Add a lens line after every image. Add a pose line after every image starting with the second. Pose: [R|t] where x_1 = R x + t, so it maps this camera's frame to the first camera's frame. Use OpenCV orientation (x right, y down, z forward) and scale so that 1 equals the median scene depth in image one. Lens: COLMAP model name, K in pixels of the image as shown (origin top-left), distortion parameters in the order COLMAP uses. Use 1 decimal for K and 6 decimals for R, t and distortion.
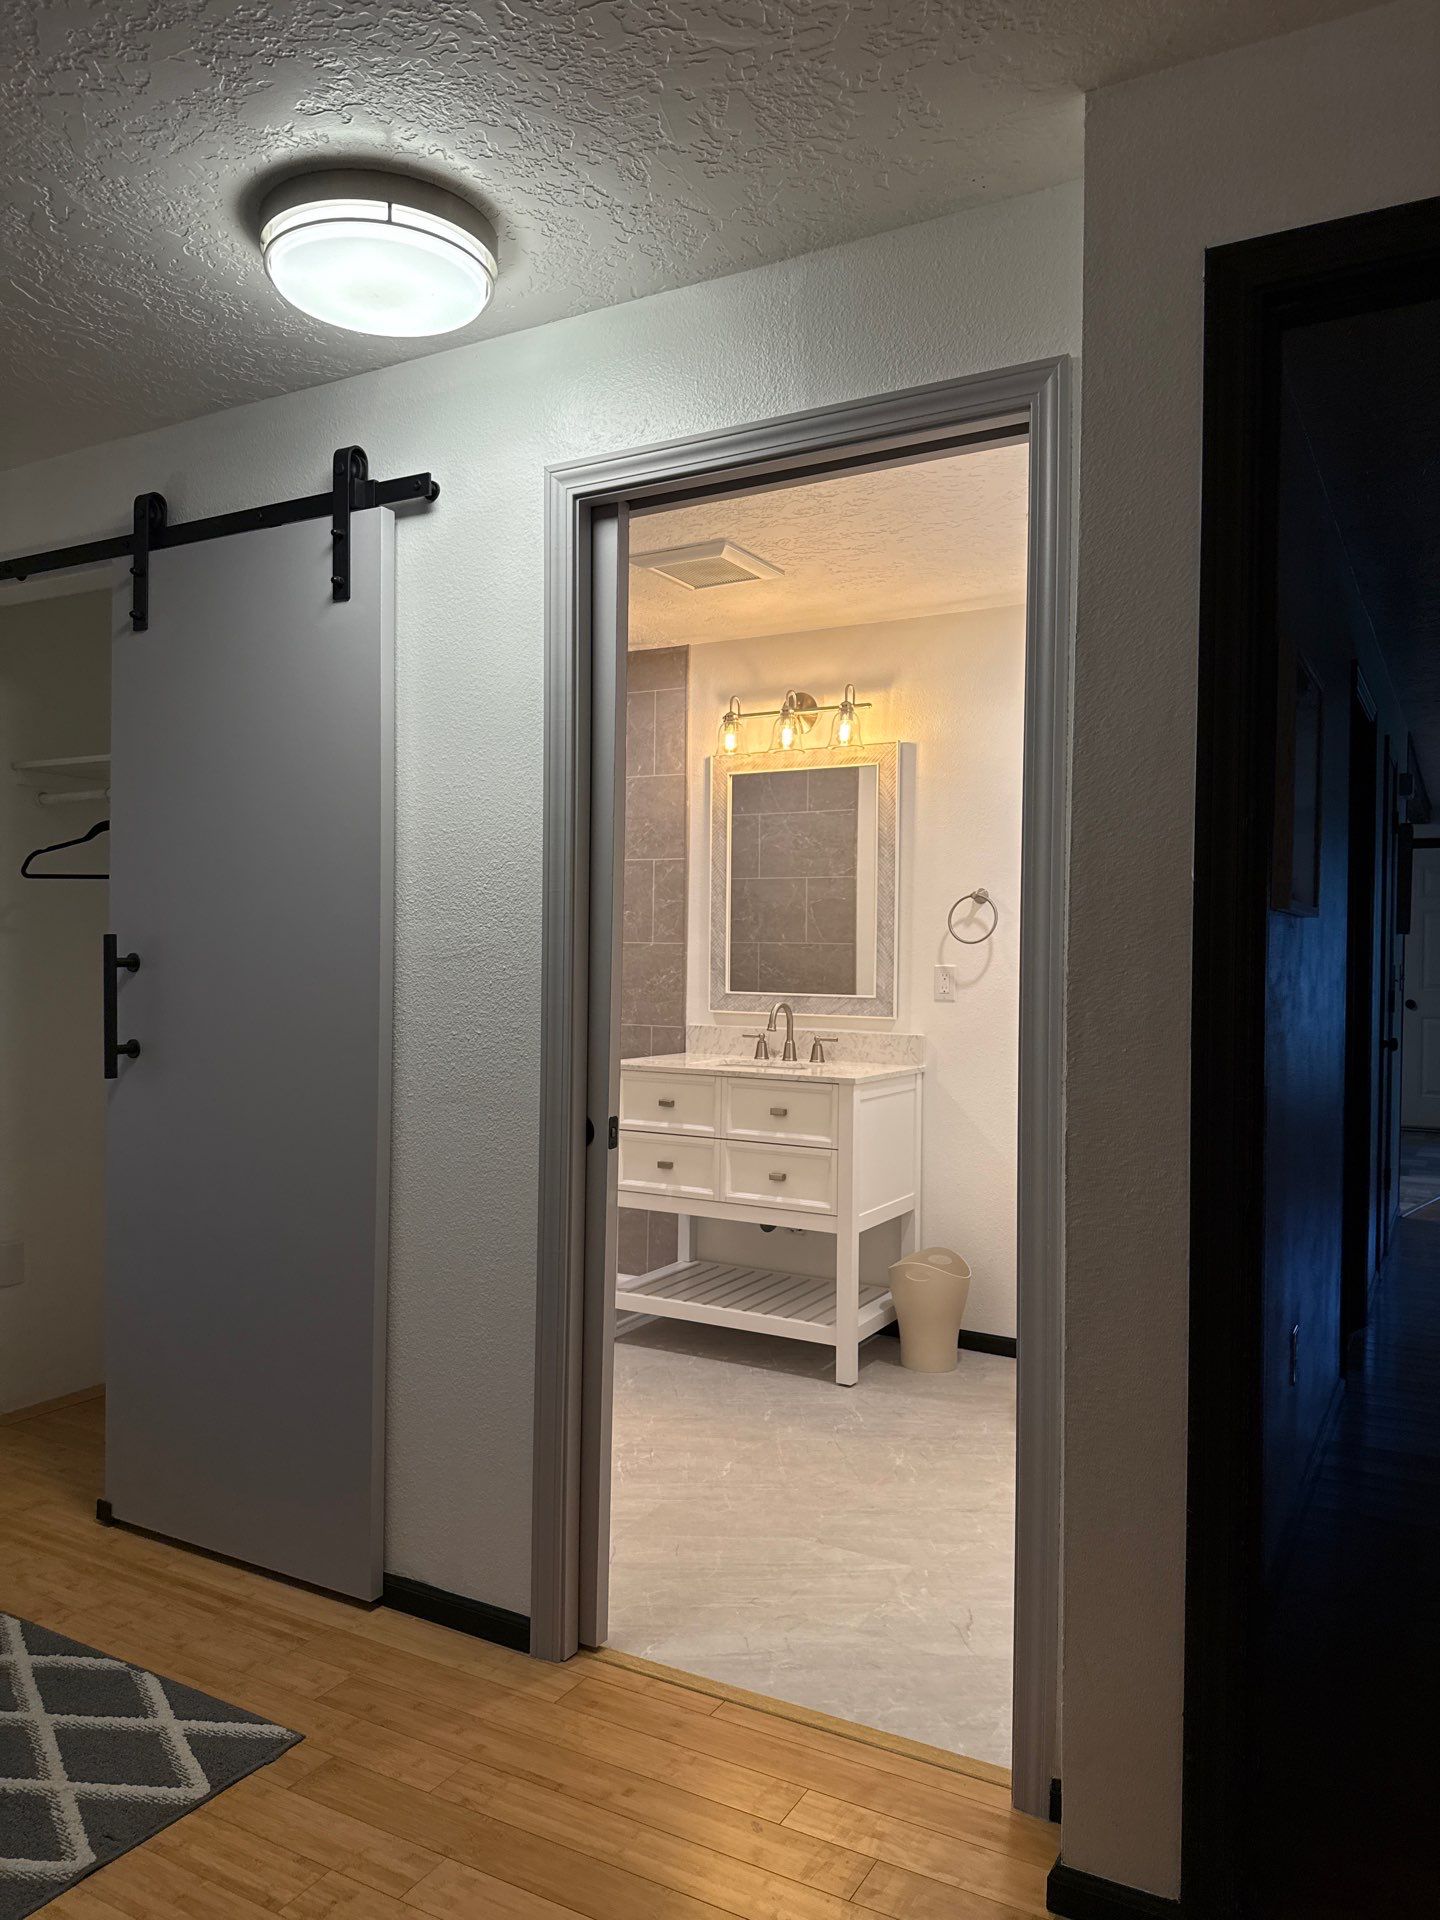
lens RADIAL K [[1354.7, 0, 751.0], [0, 1354.7, 969.8], [0, 0, 1]] dist [0.056910, -0.100599]
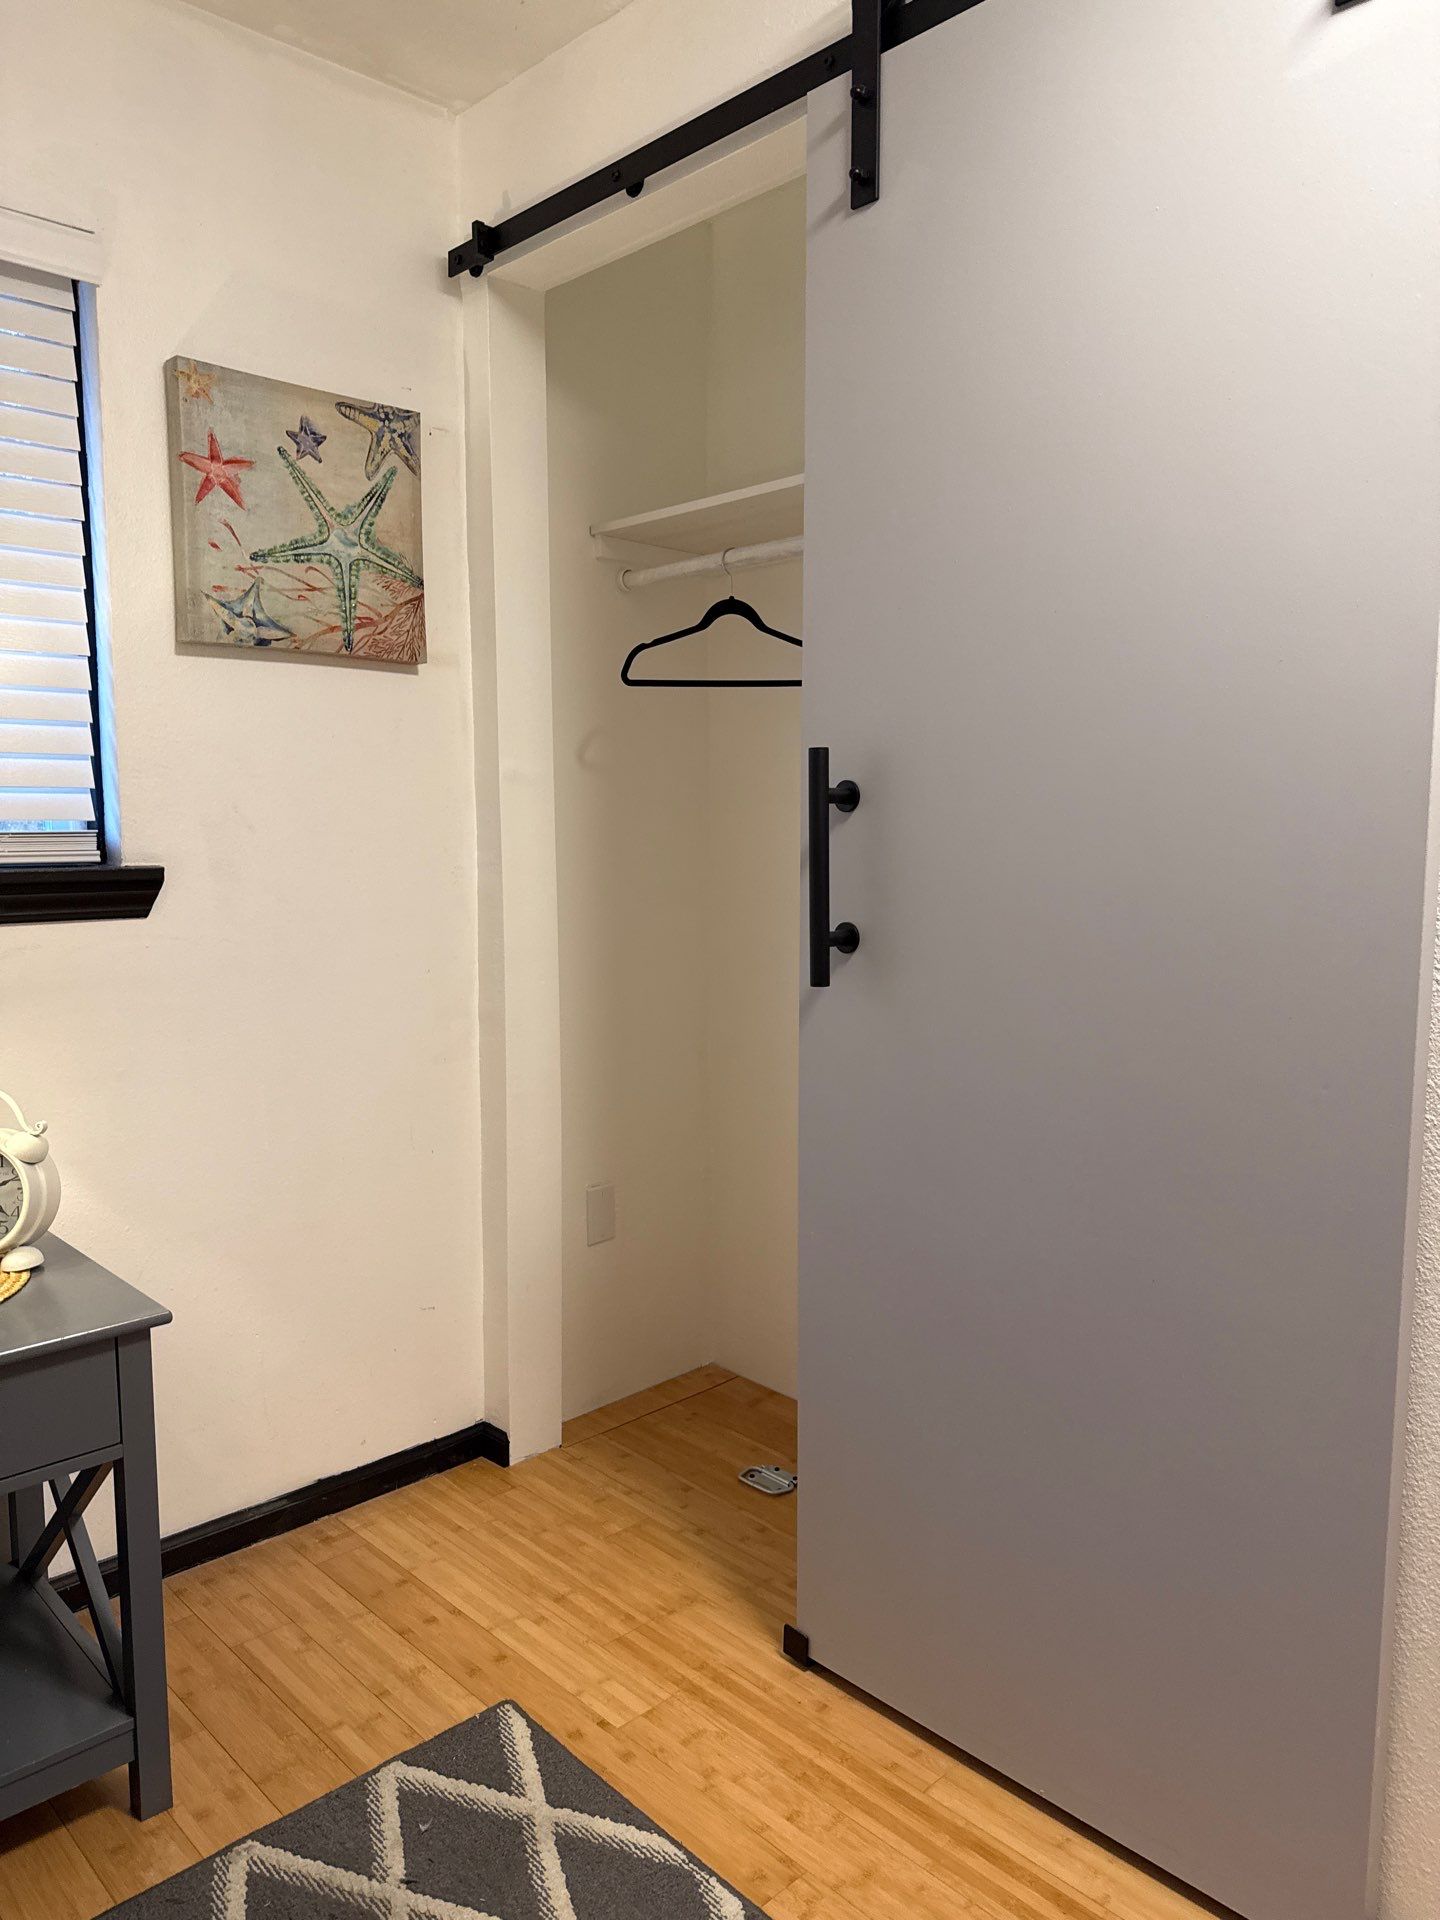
lens RADIAL K [[1388.6, 0, 714.1], [0, 1388.6, 986.0], [0, 0, 1]] dist [0.050683, -0.109436]
pose [[0.951178, 0.024869, -0.307639, -0.323754], [0.008252, 0.994343, 0.105897, 0.013175], [0.308532, -0.103266, 0.945592, 0.401827]]
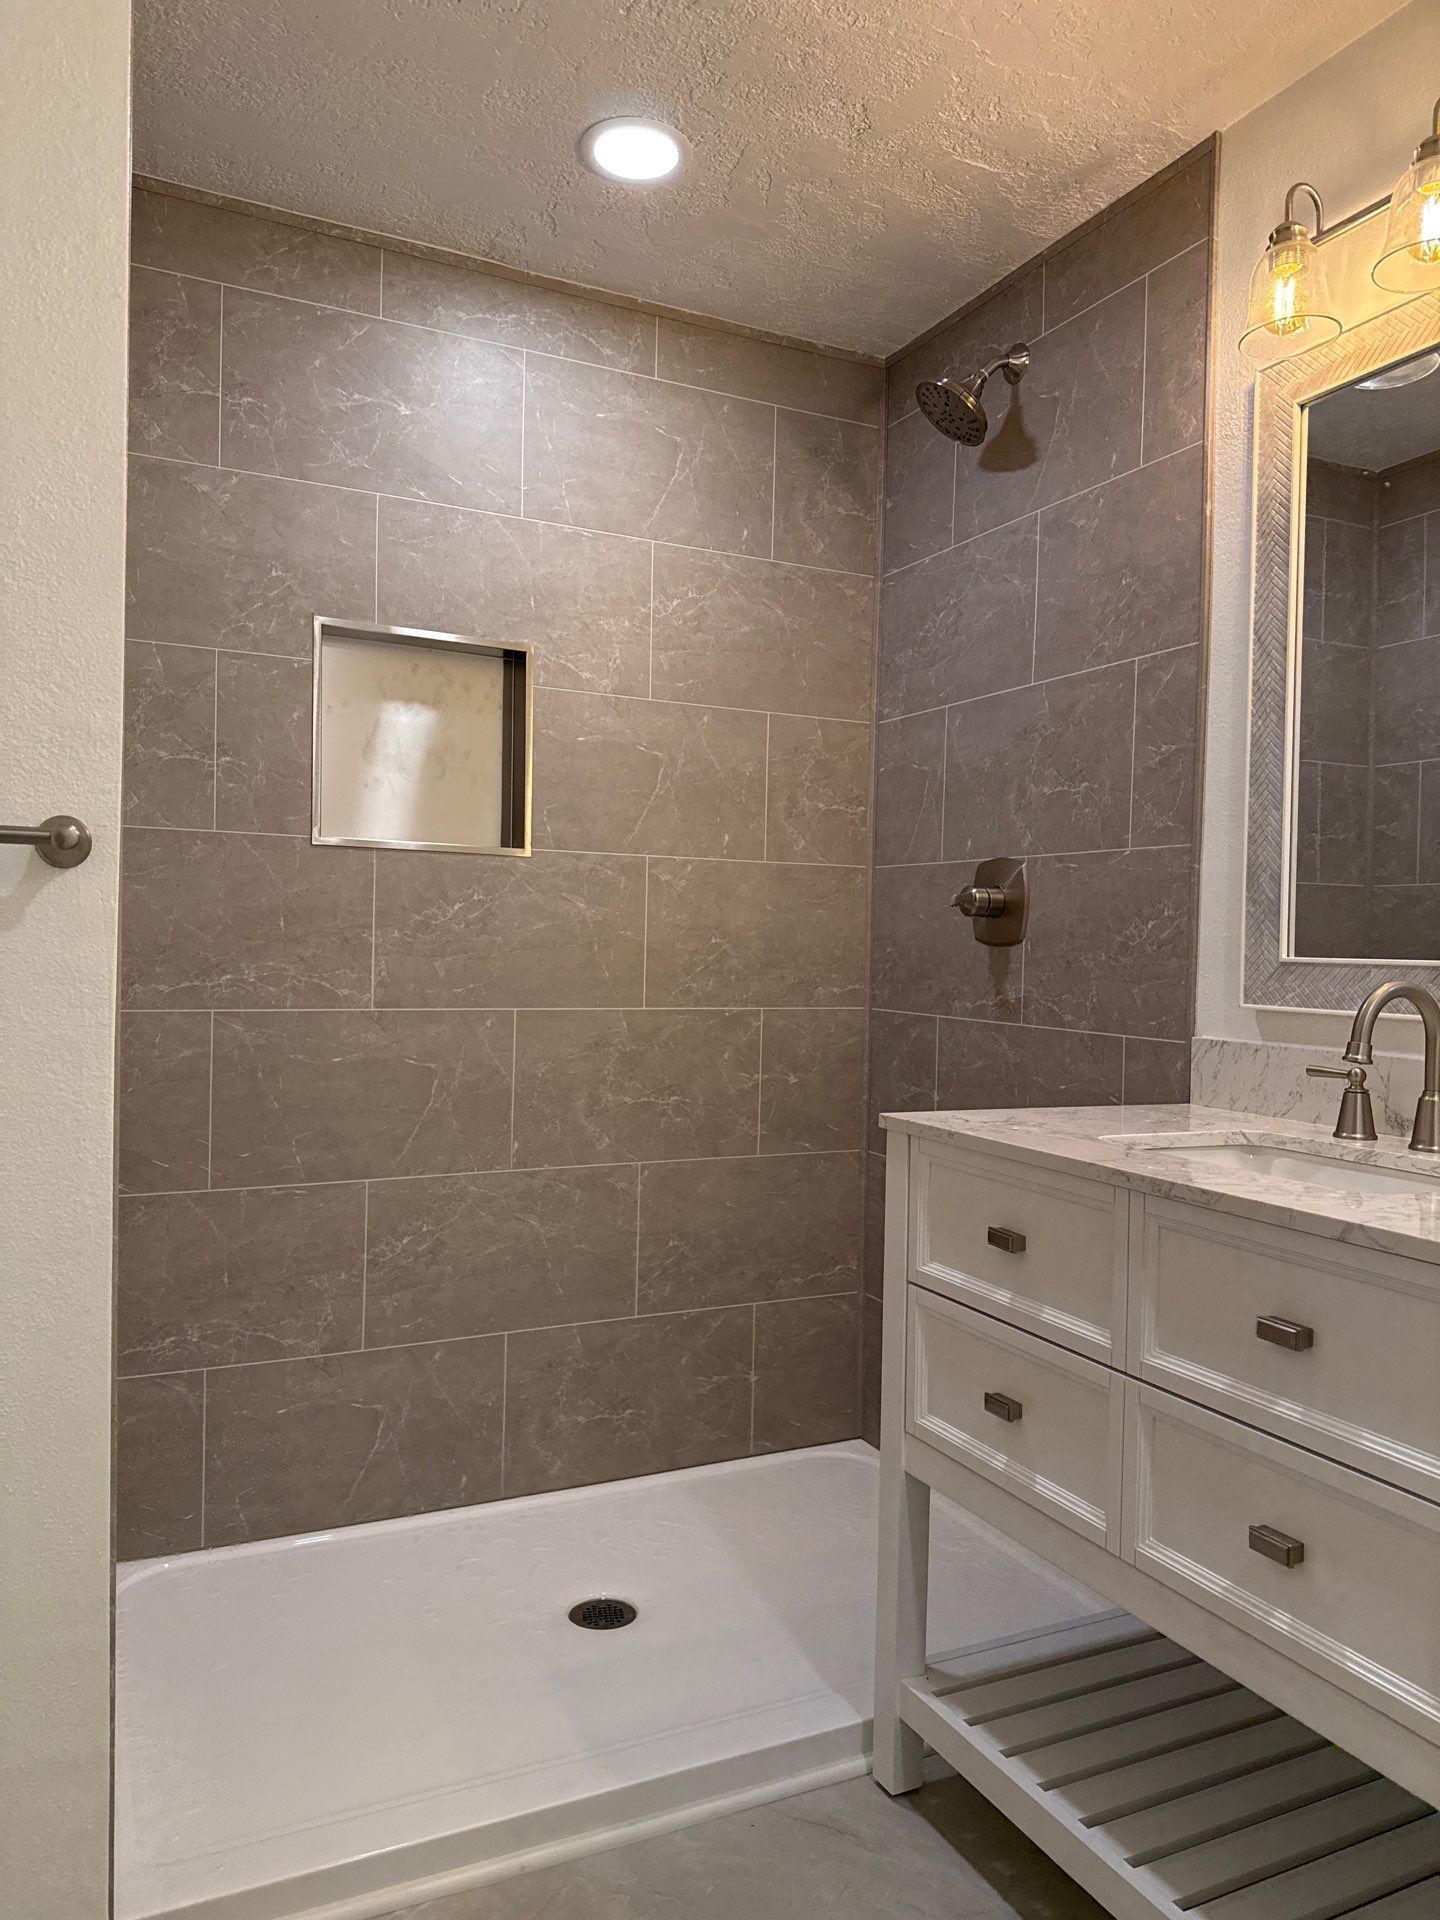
lens RADIAL K [[1365.1, 0, 744.1], [0, 1365.1, 977.4], [0, 0, 1]] dist [0.051155, -0.080998]
pose [[0.824635, 0.018785, -0.565354, 0.142608], [-0.019109, 0.999803, 0.005347, 0.040841], [0.565343, 0.006395, 0.824831, 1.036219]]
